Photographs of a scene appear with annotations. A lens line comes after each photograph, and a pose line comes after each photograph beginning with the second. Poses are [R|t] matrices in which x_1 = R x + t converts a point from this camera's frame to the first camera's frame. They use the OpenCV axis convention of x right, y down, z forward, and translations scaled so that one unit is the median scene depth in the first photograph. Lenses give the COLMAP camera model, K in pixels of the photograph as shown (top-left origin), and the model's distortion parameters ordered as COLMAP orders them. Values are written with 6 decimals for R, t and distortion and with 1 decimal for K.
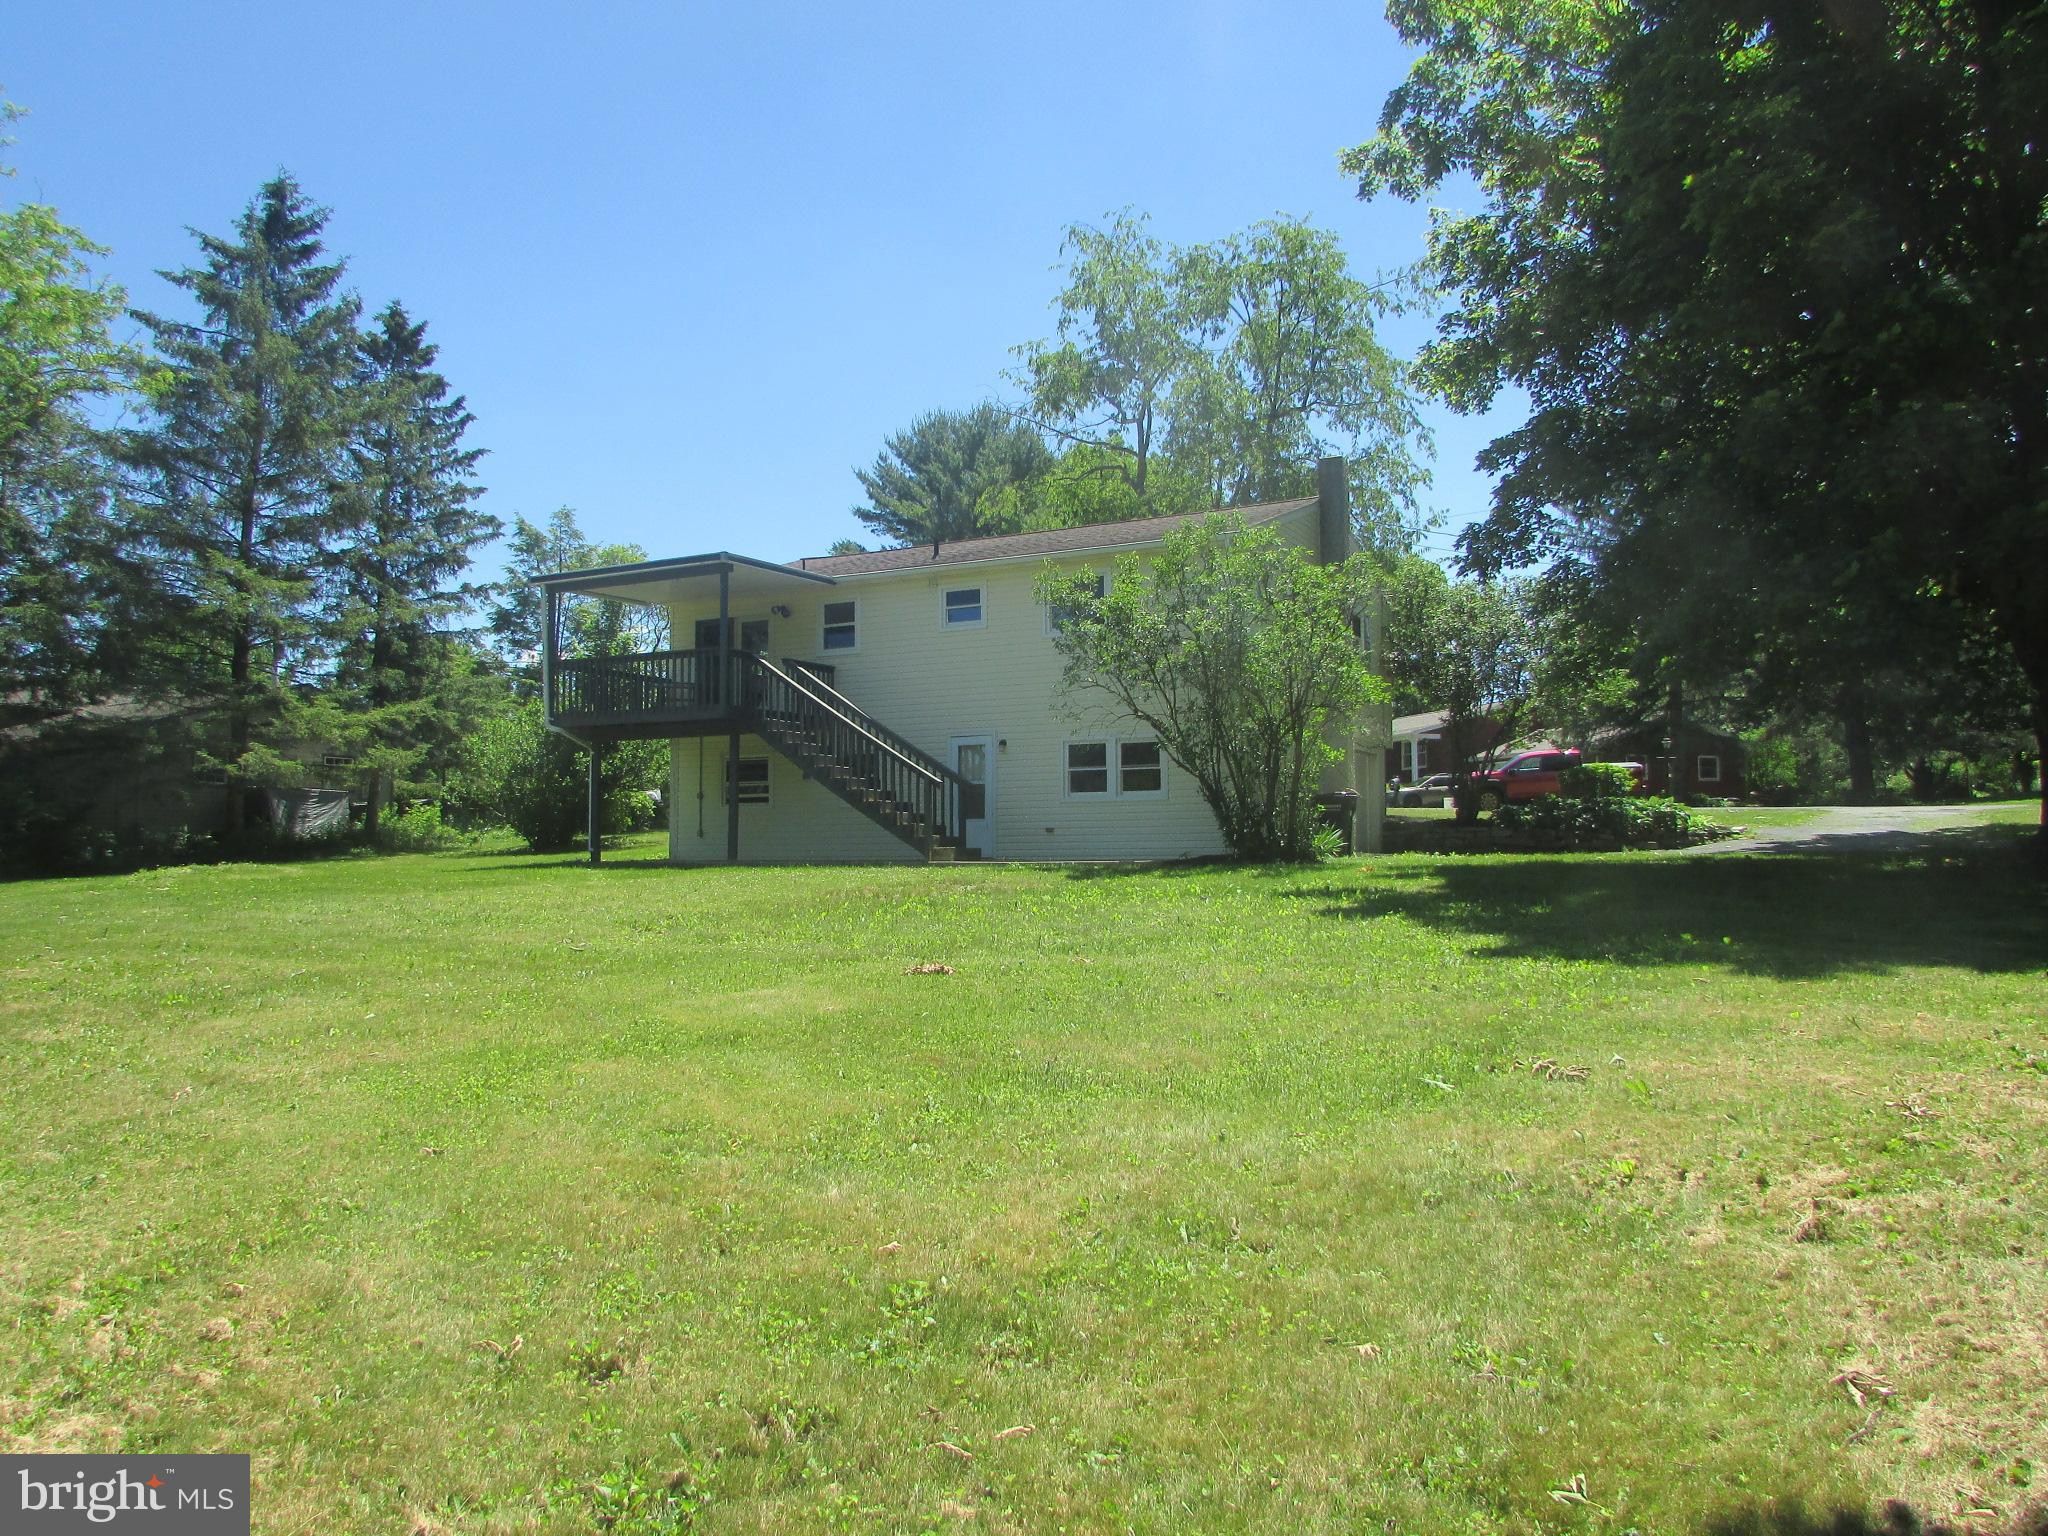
lens RADIAL K [[1450.3, 0, 1023.1], [0, 1450.3, 787.3], [0, 0, 1]] dist [-0.027271, 0.002167]
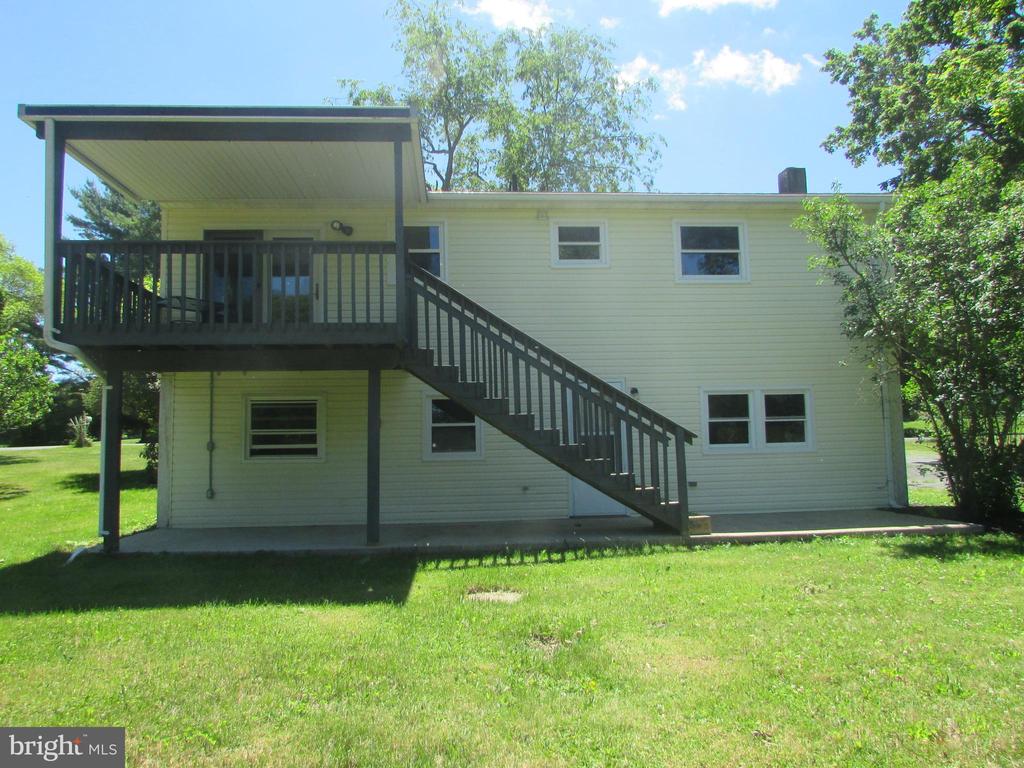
lens RADIAL K [[725.1, 0, 519.6], [0, 725.1, 384.4], [0, 0, 1]] dist [-0.027271, 0.002167]
pose [[0.847930, 0.033547, 0.529045, -0.319266], [-0.007319, 0.998641, -0.051593, -0.009791], [-0.530057, 0.039875, 0.847024, 0.630694]]
